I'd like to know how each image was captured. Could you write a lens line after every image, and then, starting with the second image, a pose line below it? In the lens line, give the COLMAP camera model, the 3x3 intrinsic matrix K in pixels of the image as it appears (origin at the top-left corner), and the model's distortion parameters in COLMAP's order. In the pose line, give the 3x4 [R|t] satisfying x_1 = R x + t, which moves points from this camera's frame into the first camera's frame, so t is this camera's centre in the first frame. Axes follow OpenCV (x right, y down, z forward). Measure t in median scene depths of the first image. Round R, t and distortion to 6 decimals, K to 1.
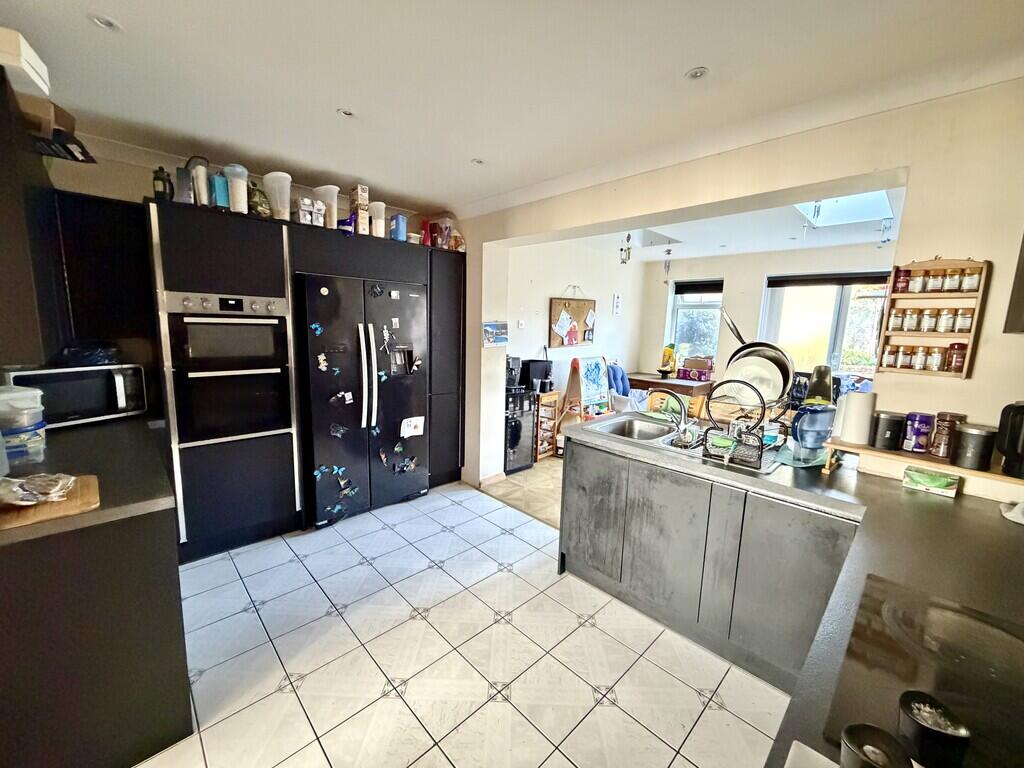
lens RADIAL K [[408.1, 0, 512.4], [0, 408.1, 383.1], [0, 0, 1]] dist [0.001568, -0.000117]
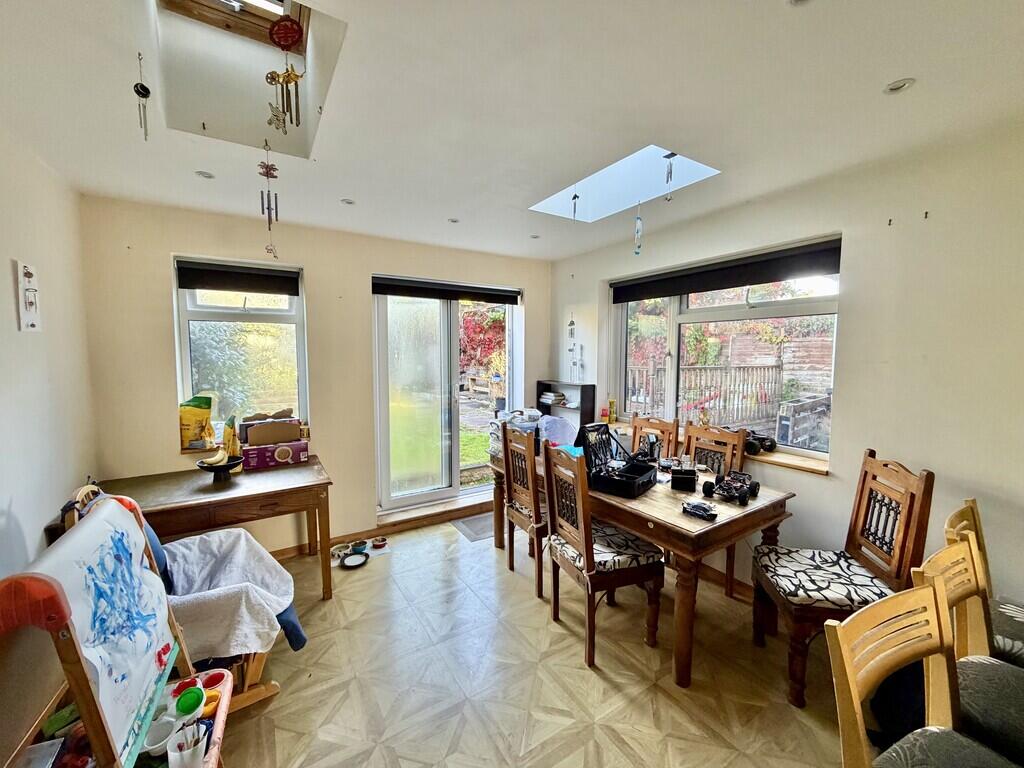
lens RADIAL K [[408.1, 0, 512.2], [0, 408.1, 383.6], [0, 0, 1]] dist [0.001568, -0.000117]
pose [[0.201331, -0.104743, 0.973907, 0.033697], [0.151344, 0.985653, 0.074719, -0.110002], [-0.967761, 0.132352, 0.214294, 0.674853]]
